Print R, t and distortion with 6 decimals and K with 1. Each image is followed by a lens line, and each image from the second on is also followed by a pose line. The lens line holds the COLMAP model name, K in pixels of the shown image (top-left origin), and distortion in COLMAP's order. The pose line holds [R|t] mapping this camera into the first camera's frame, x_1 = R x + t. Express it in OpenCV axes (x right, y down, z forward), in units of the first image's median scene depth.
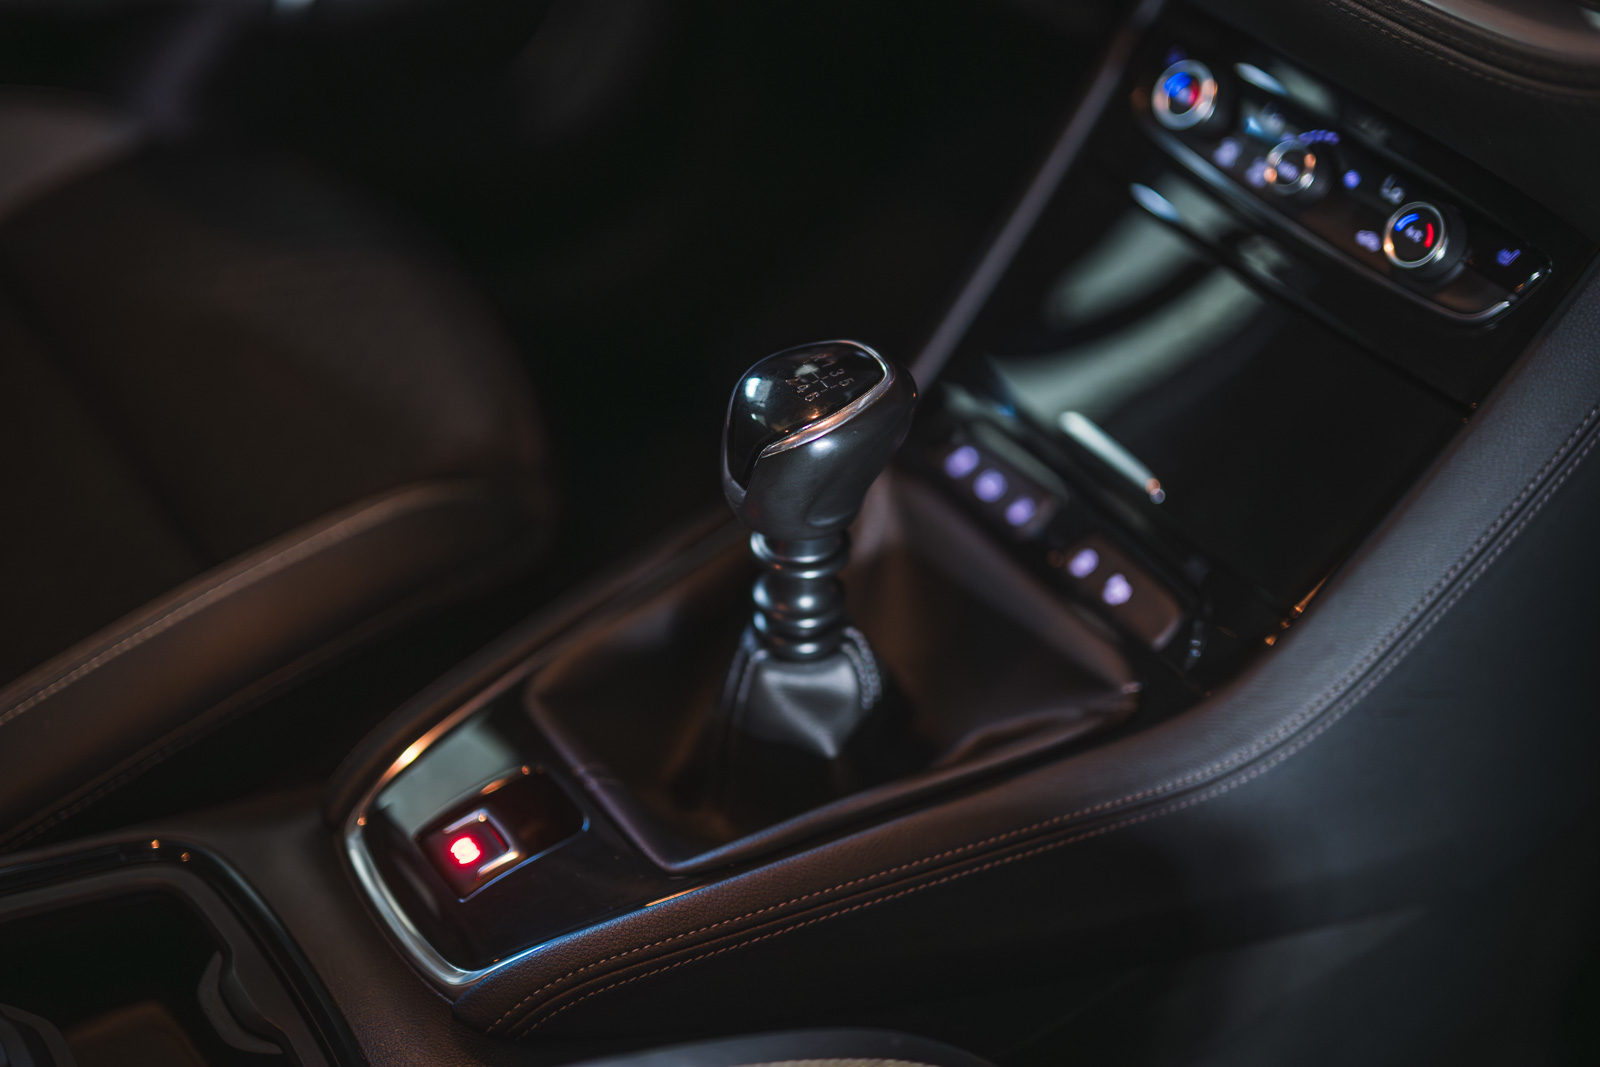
lens RADIAL K [[2315.5, 0, 797.6], [0, 2315.5, 525.6], [0, 0, 1]] dist [-0.010196, 0.000000]
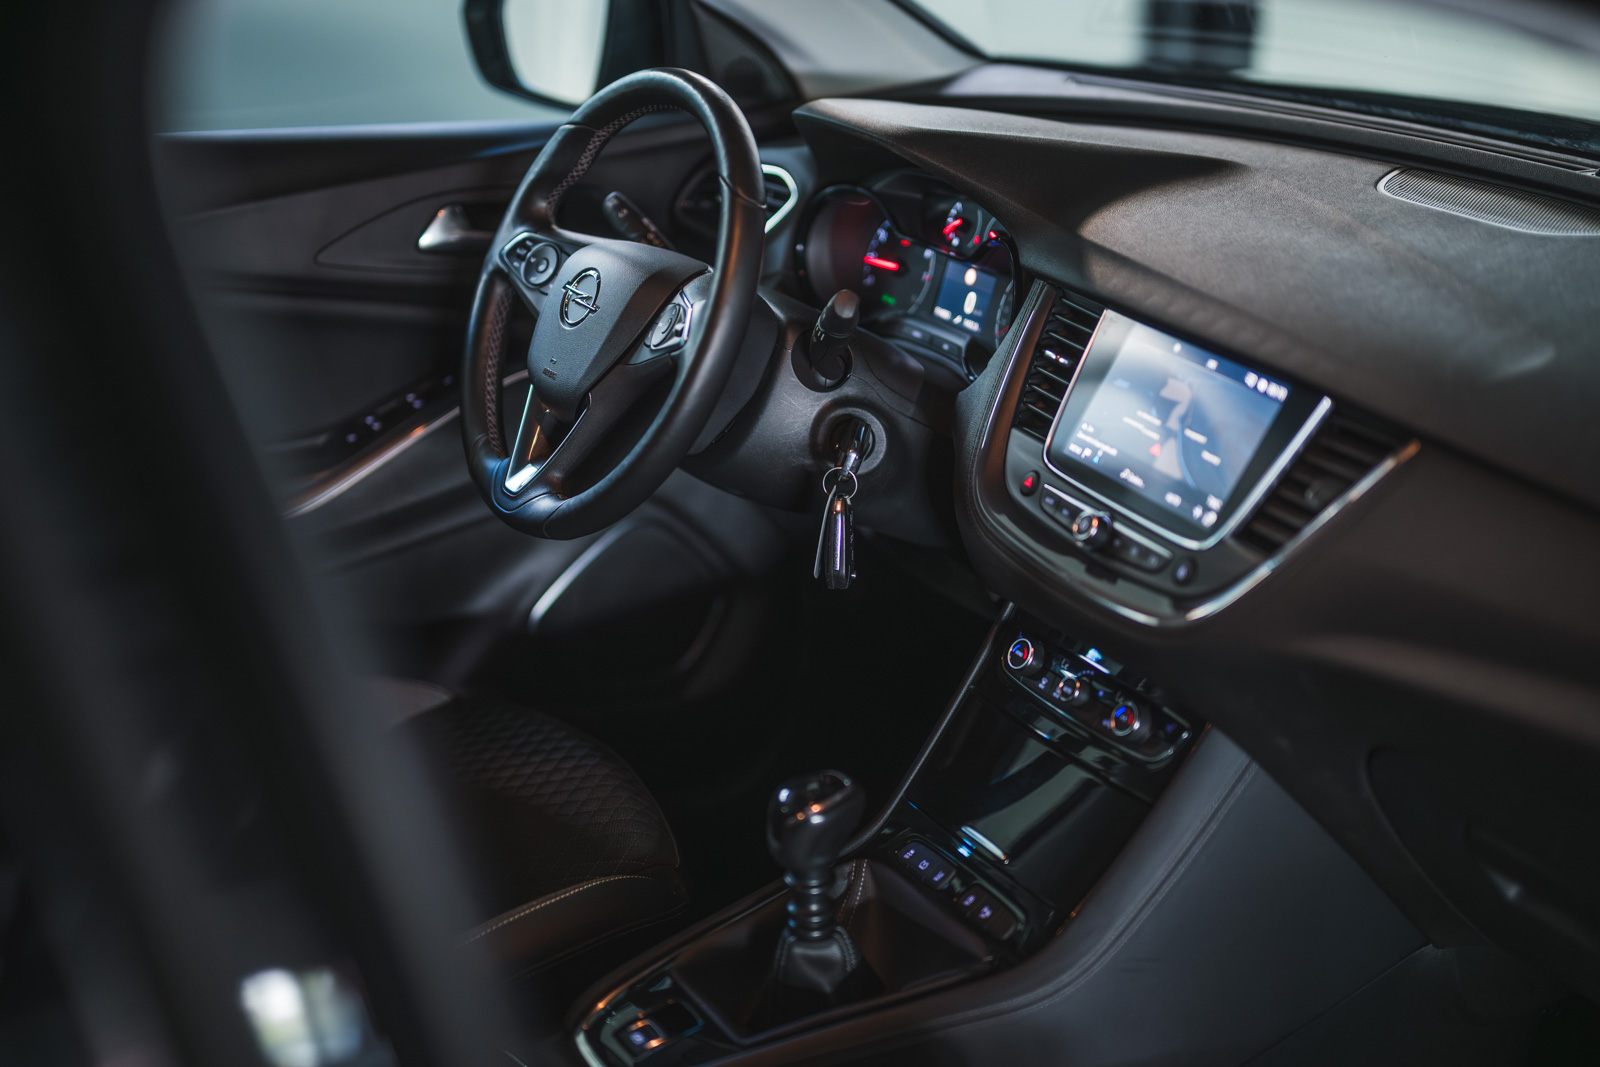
lens RADIAL K [[2315.5, 0, 800.4], [0, 2315.5, 532.5], [0, 0, 1]] dist [-0.010196, 0.000000]
pose [[0.997571, -0.021275, -0.066322, 0.125588], [0.002709, 0.963339, -0.268275, 0.245947], [0.069599, 0.267444, 0.961057, -0.936019]]
